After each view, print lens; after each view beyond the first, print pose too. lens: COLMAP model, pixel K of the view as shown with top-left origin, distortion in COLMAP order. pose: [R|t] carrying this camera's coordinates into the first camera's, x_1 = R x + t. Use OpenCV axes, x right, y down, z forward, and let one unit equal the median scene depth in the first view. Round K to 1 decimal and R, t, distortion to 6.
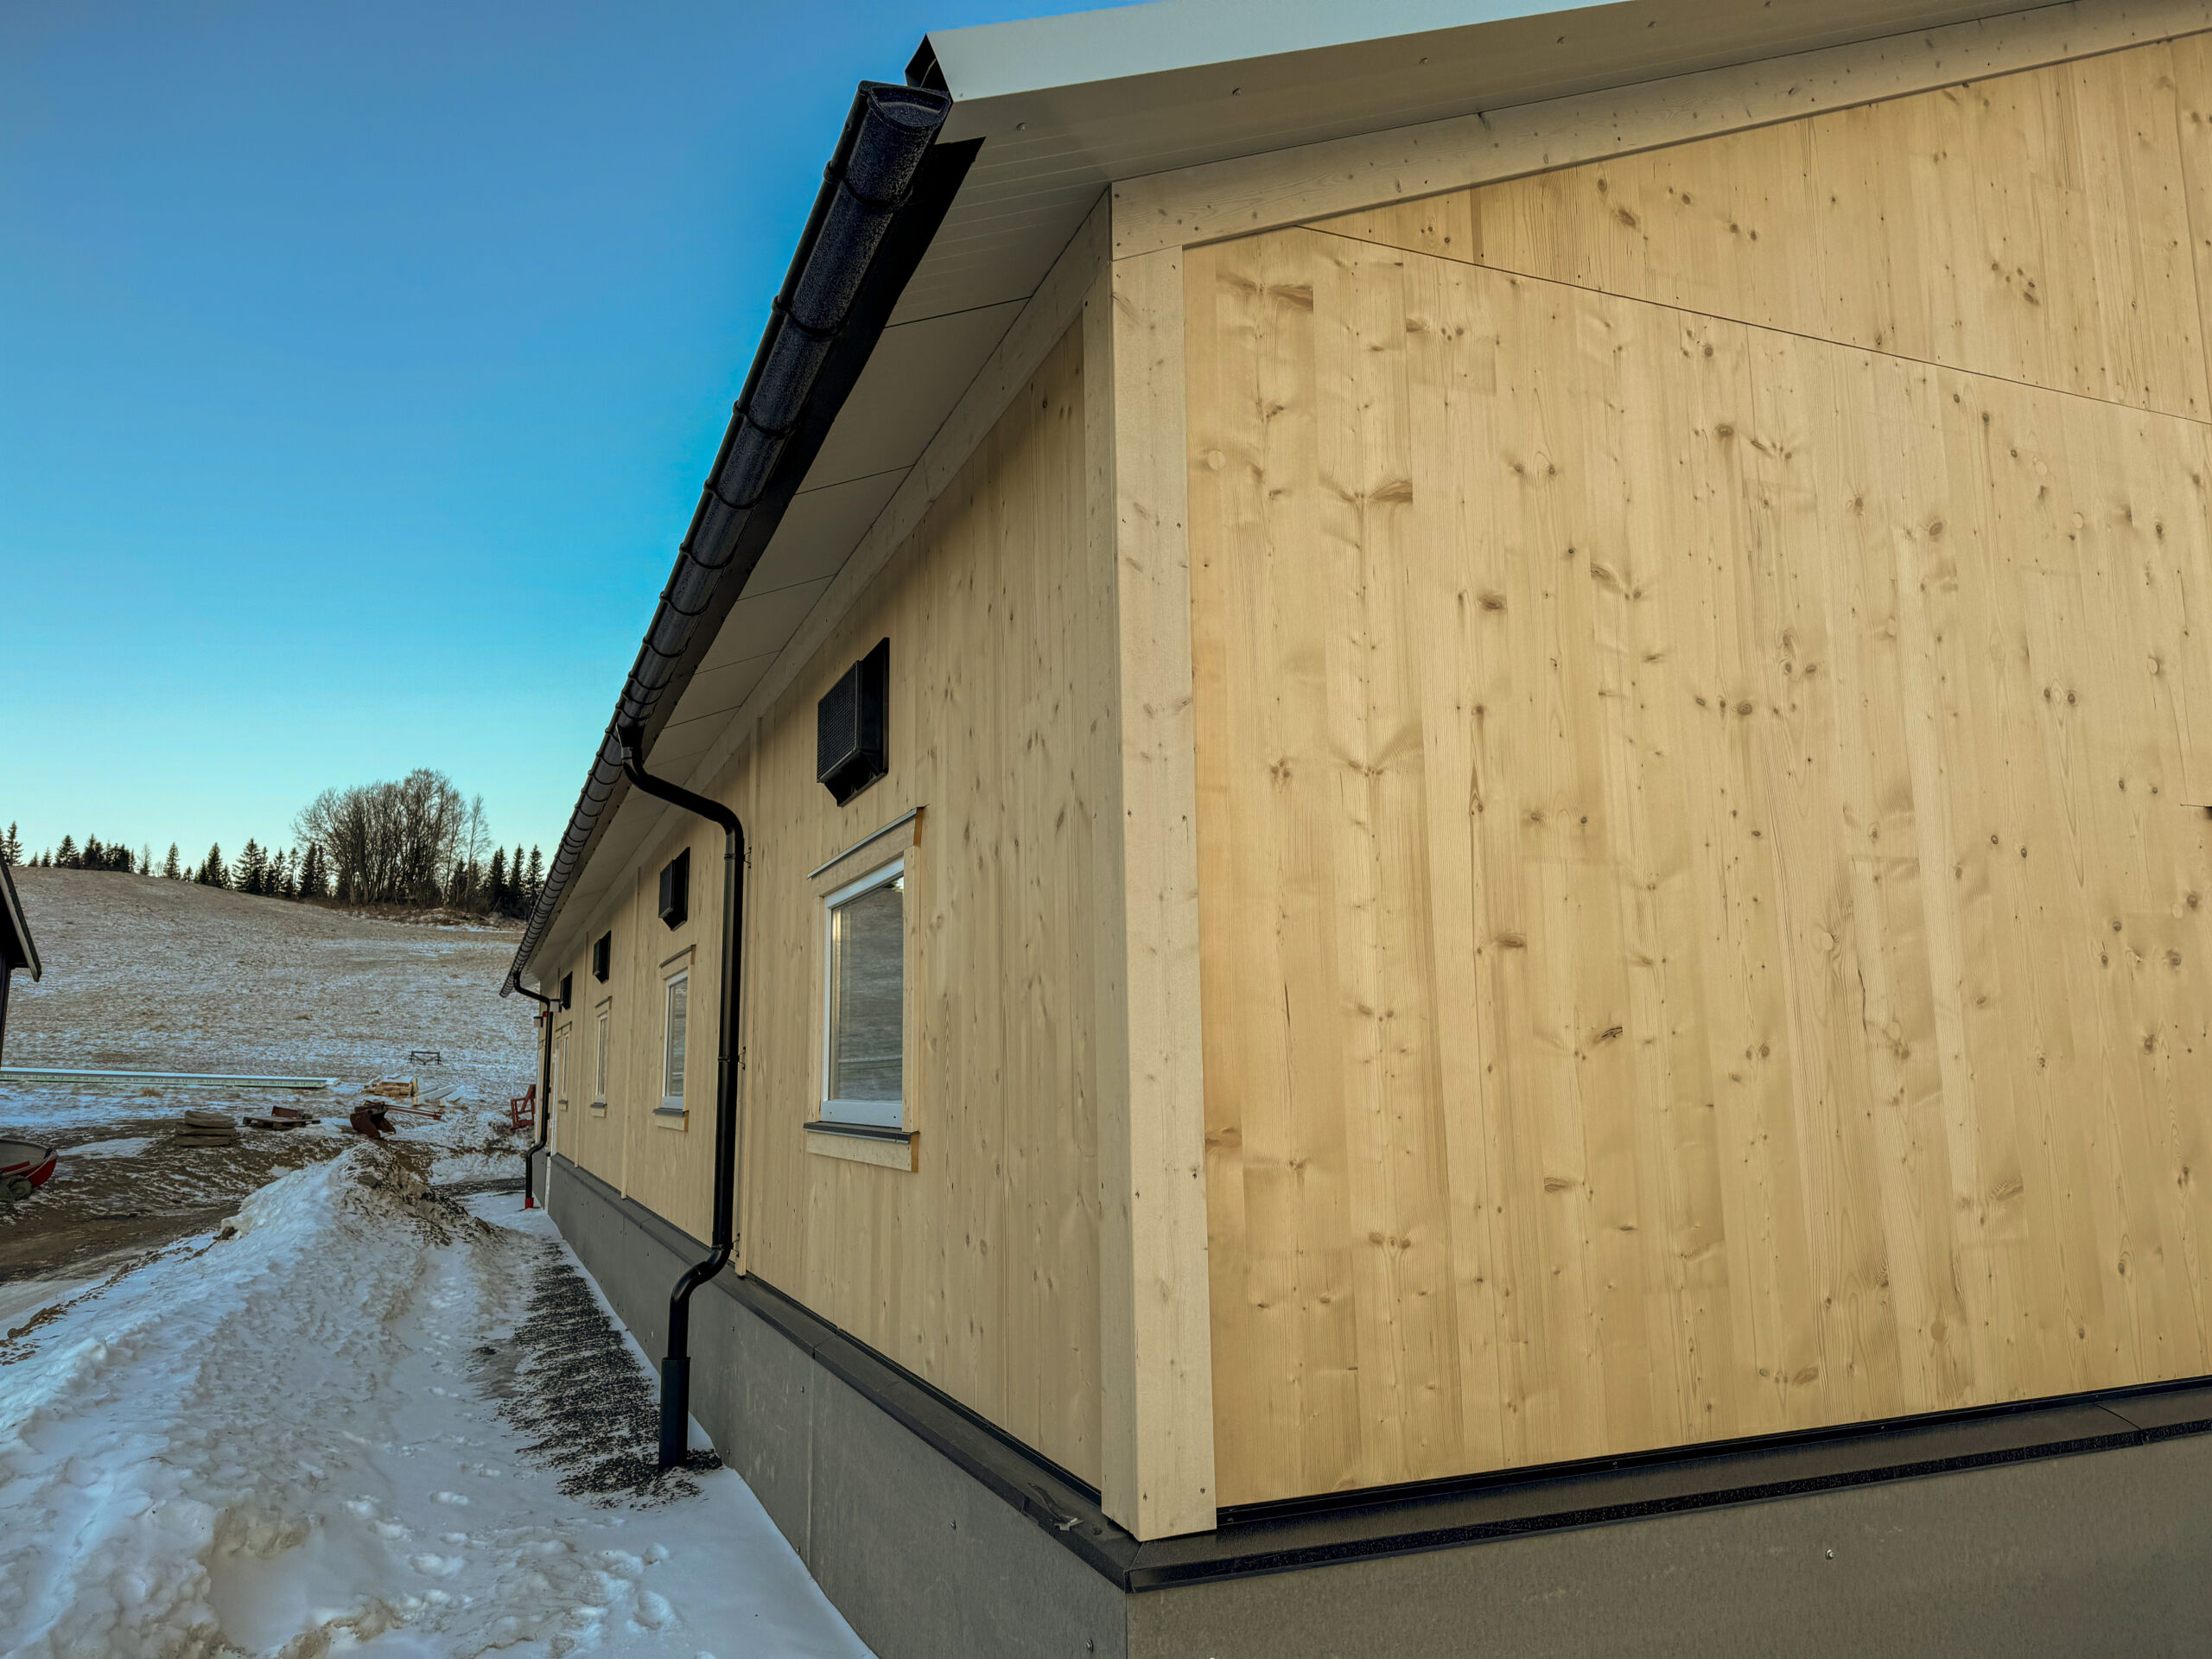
lens RADIAL K [[1533.6, 0, 1103.7], [0, 1533.6, 831.8], [0, 0, 1]] dist [0.138774, -0.190146]
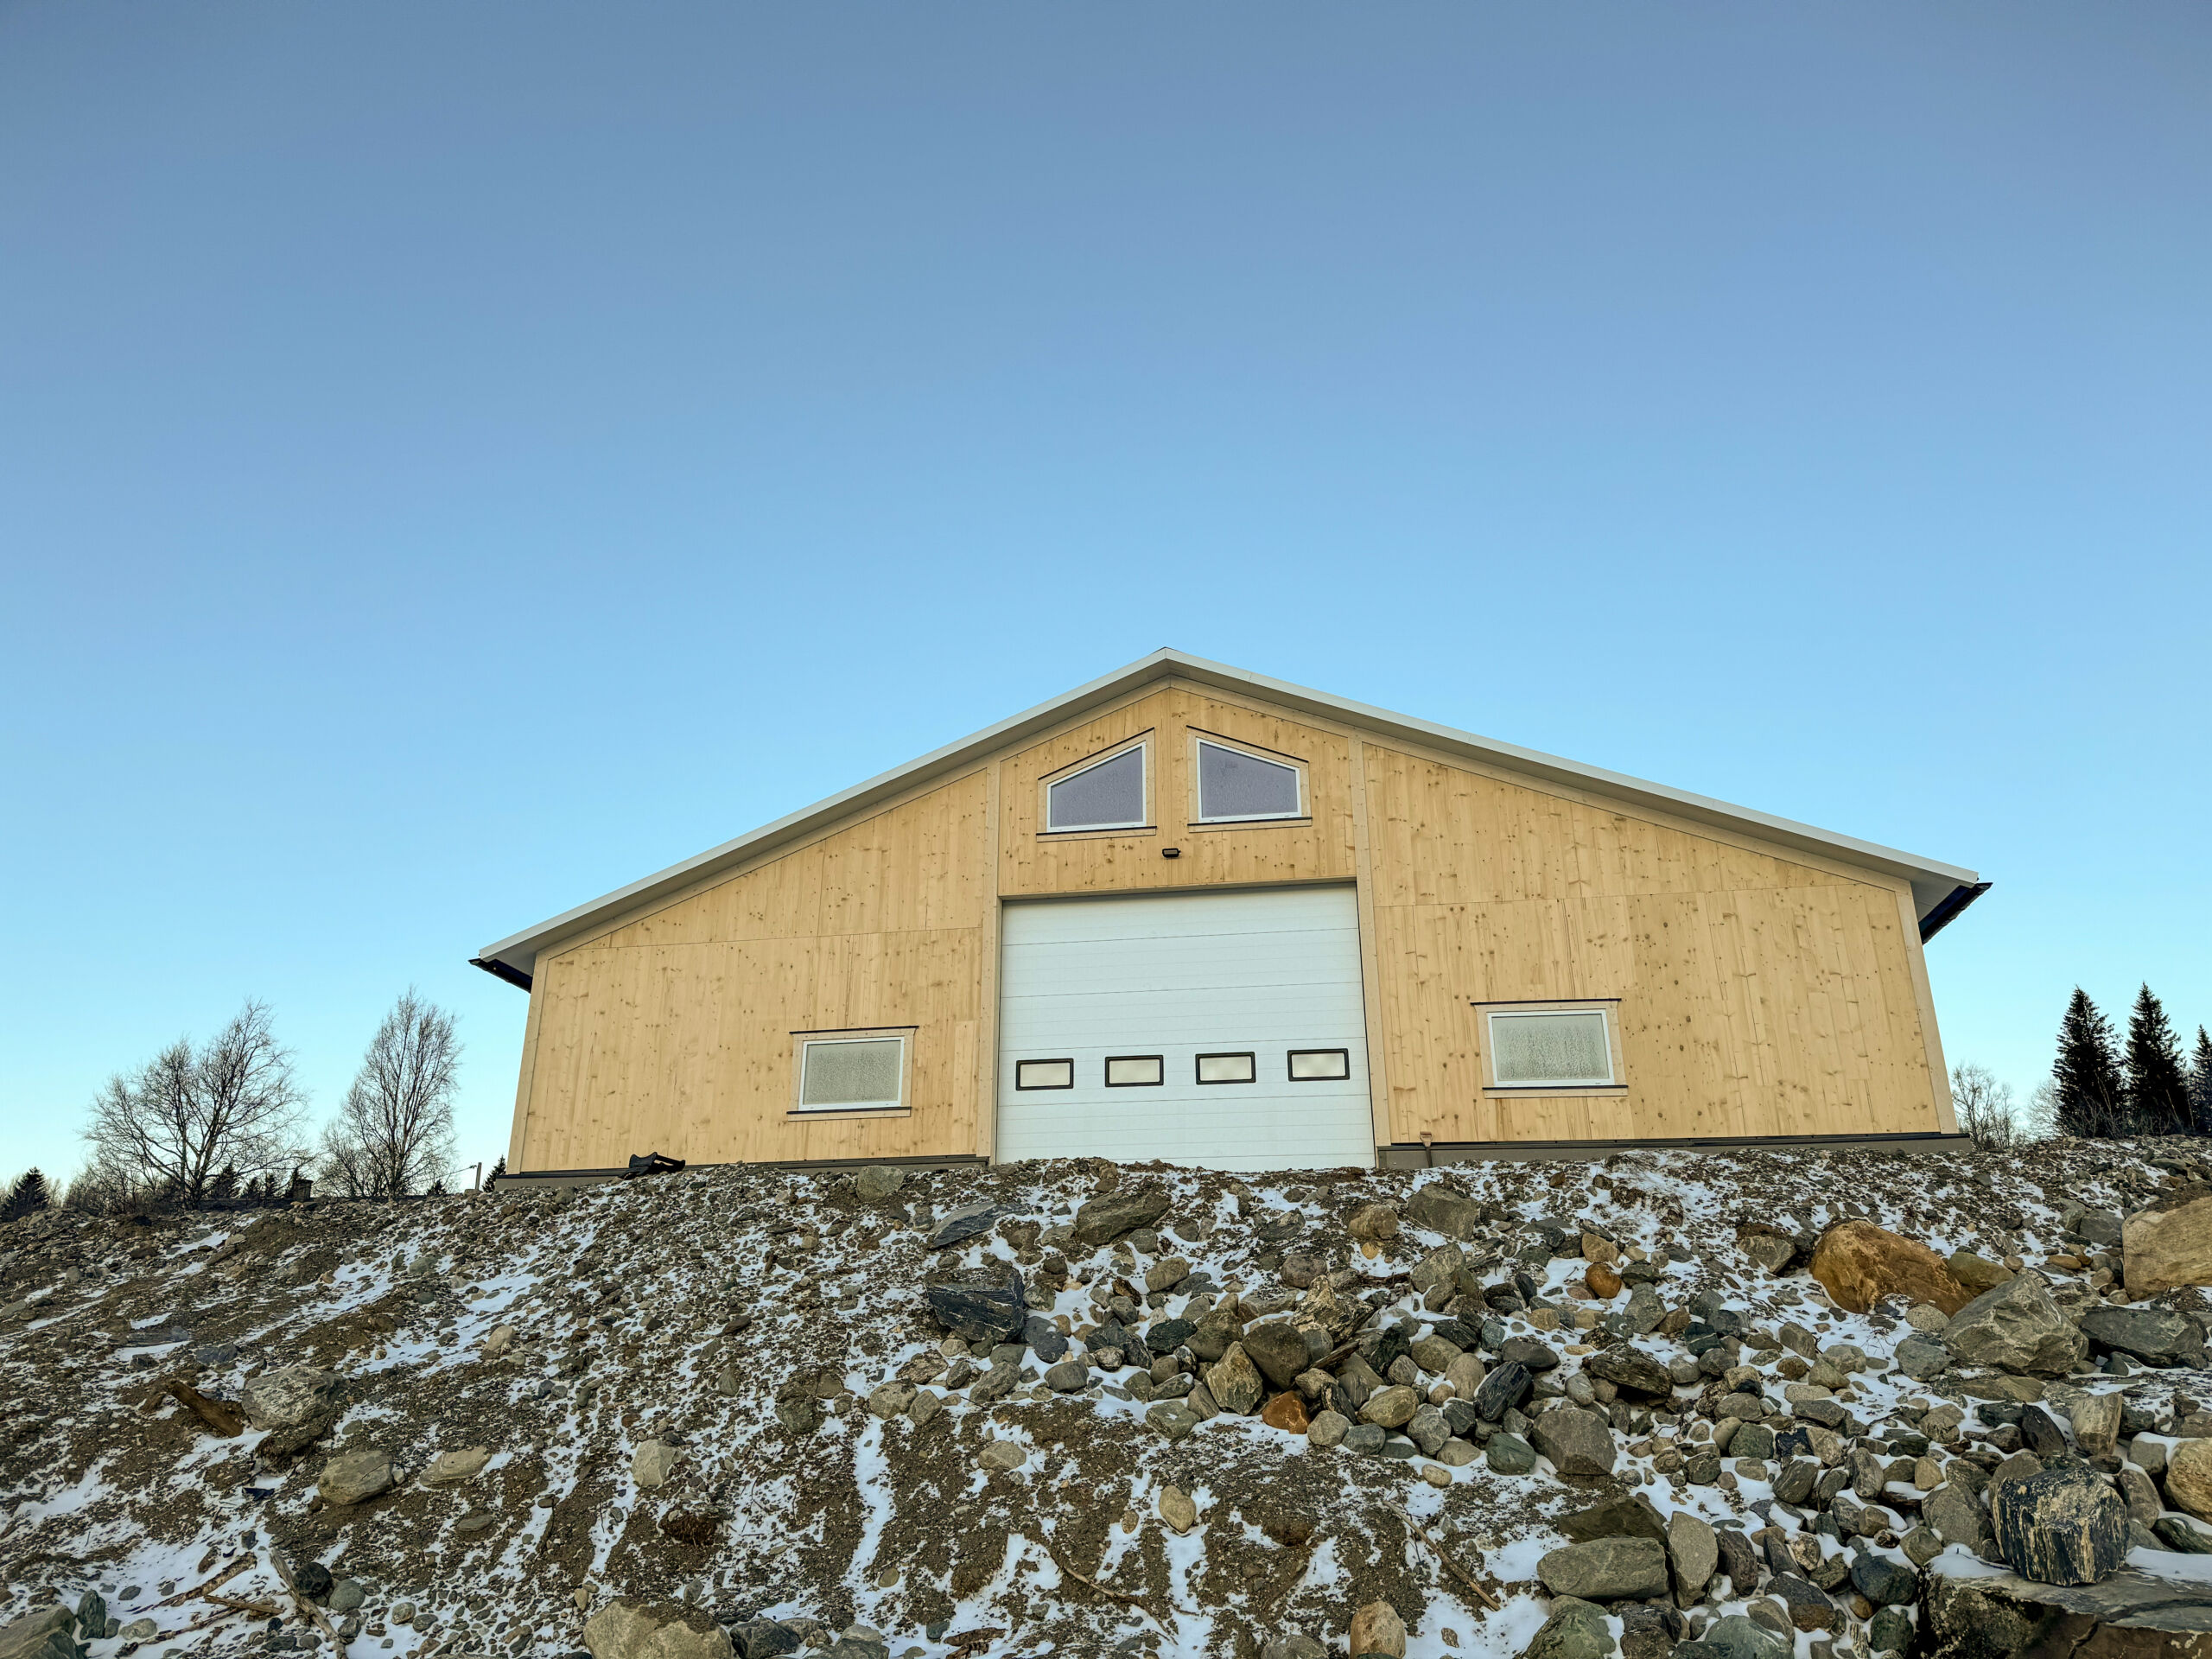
lens RADIAL K [[1533.6, 0, 1103.7], [0, 1533.6, 831.8], [0, 0, 1]] dist [0.138774, -0.190146]
pose [[0.849145, -0.172184, -0.499305, 4.457702], [0.071163, 0.974046, -0.214874, 0.512260], [0.523344, 0.146927, 0.839359, -2.647214]]
